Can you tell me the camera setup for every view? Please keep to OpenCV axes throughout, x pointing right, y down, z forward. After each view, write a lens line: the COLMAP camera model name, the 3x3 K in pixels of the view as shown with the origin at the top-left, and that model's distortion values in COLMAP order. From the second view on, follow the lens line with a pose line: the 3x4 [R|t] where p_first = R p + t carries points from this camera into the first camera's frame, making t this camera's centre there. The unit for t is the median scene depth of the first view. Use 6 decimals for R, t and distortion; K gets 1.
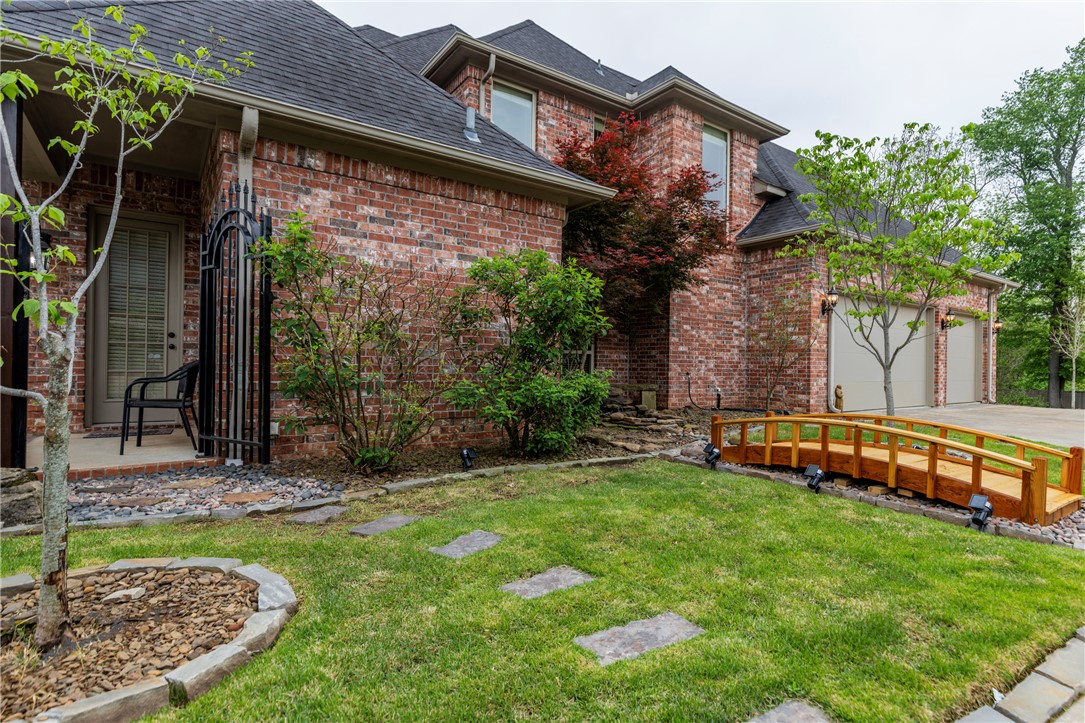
lens RADIAL K [[537.9, 0, 539.3], [0, 537.9, 363.7], [0, 0, 1]] dist [-0.001168, 0.001251]
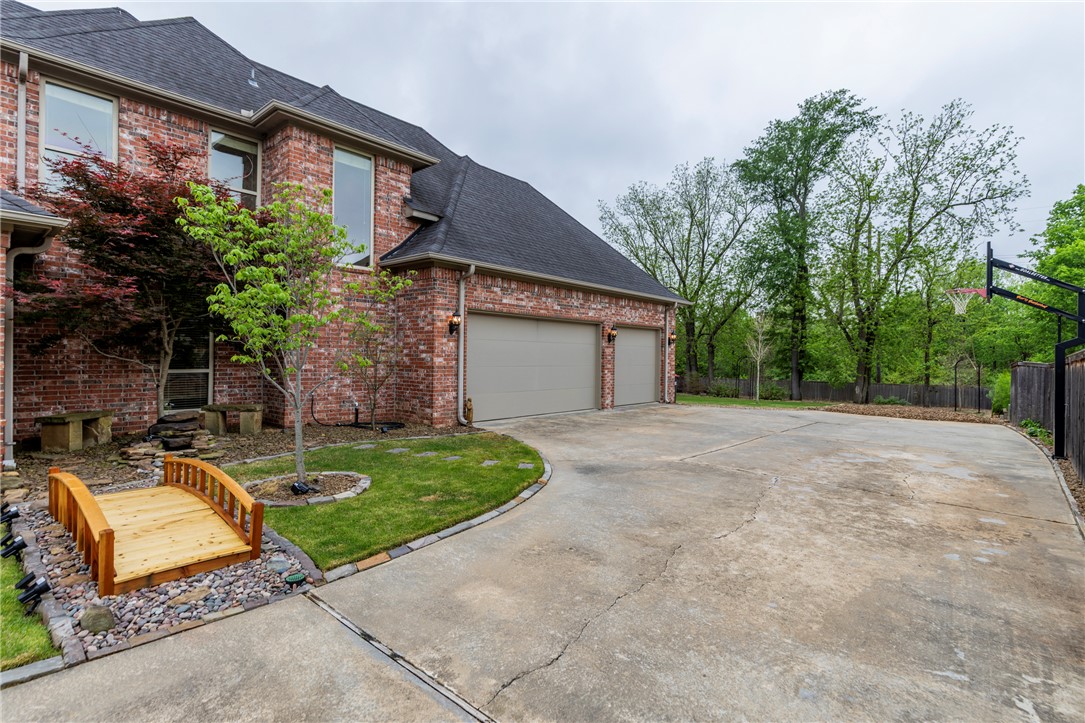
lens RADIAL K [[516.6, 0, 547.4], [0, 516.6, 357.7], [0, 0, 1]] dist [0.001111, 0.002243]
pose [[0.970833, -0.001785, 0.239751, 0.444762], [-0.000283, 0.999963, 0.008593, -0.050107], [-0.239757, -0.008410, 0.970796, -0.059957]]
